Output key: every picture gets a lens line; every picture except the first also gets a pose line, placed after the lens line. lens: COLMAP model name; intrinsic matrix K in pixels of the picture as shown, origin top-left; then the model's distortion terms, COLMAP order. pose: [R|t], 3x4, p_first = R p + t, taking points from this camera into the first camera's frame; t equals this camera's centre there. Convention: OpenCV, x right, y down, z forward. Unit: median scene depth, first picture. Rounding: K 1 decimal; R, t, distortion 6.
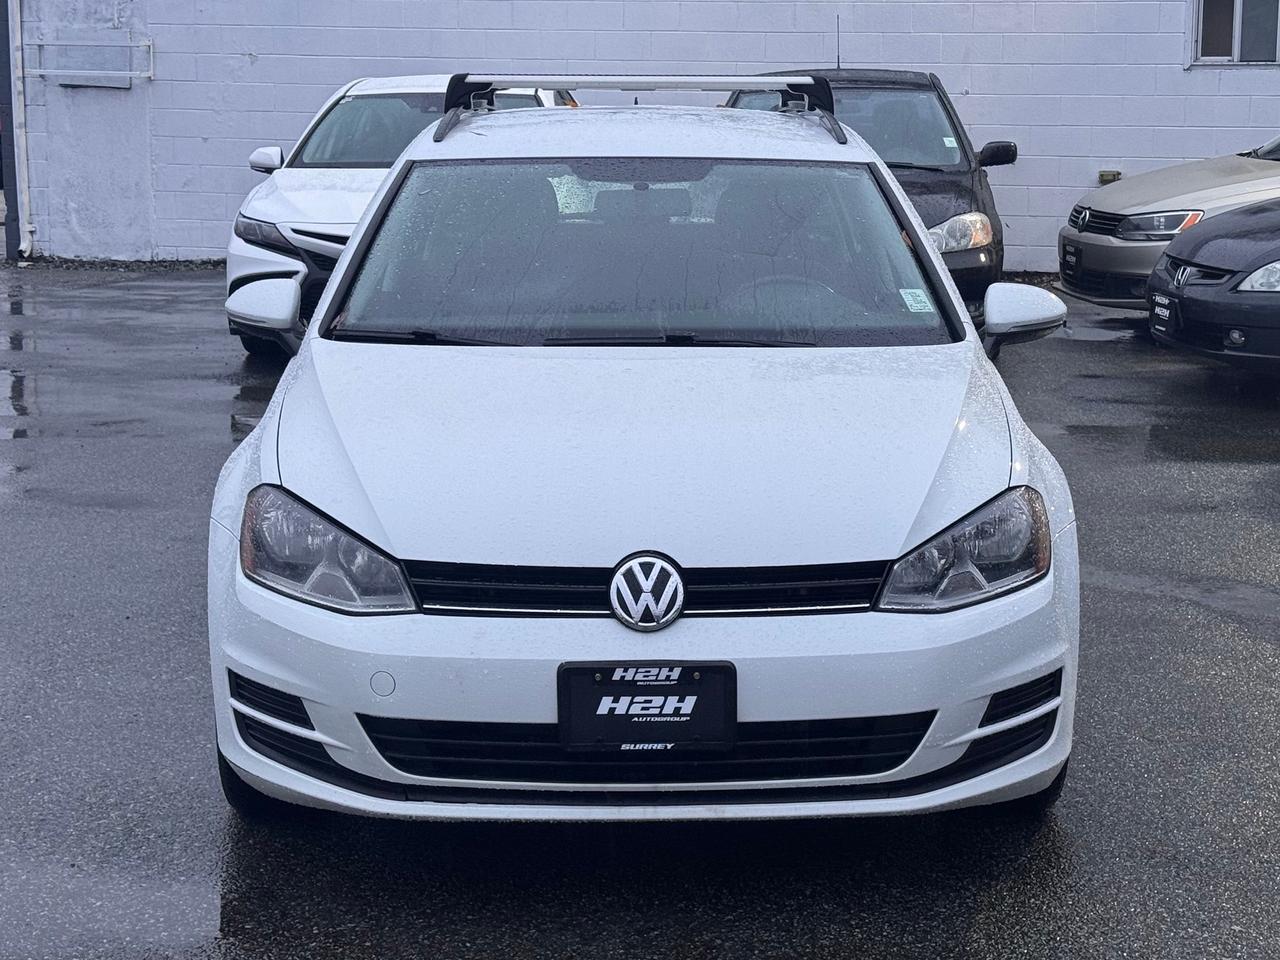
lens RADIAL K [[2006.6, 0, 640.0], [0, 2006.6, 480.0], [0, 0, 1]] dist [0.105714, 0.053539]
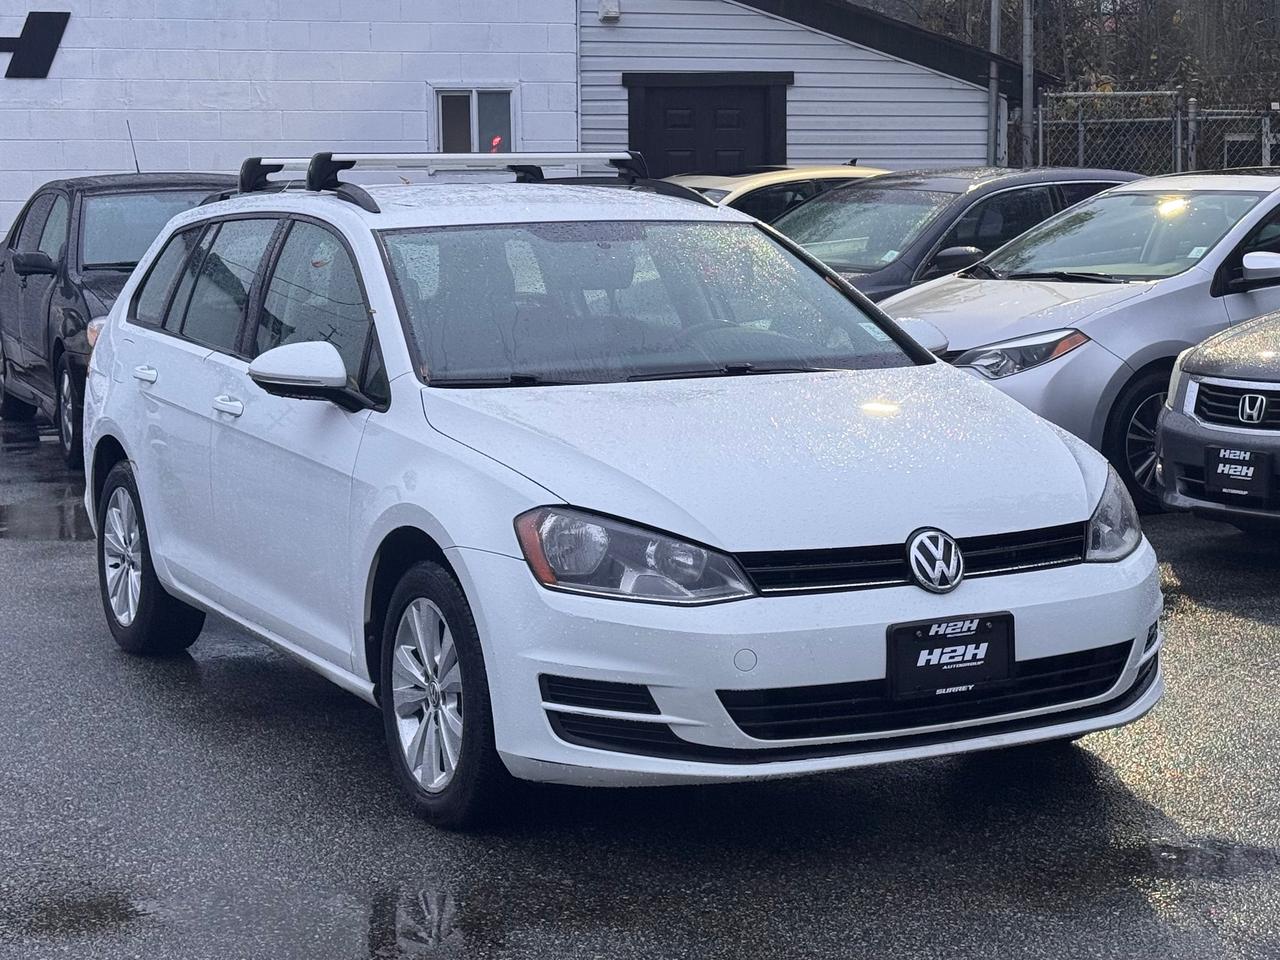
lens RADIAL K [[2006.6, 0, 640.0], [0, 2006.6, 480.0], [0, 0, 1]] dist [0.105714, 0.053539]
pose [[0.924970, -0.073163, 0.372930, -0.598309], [0.092600, 0.995107, -0.034449, 0.033346], [-0.368585, 0.066398, 0.927220, -0.039142]]
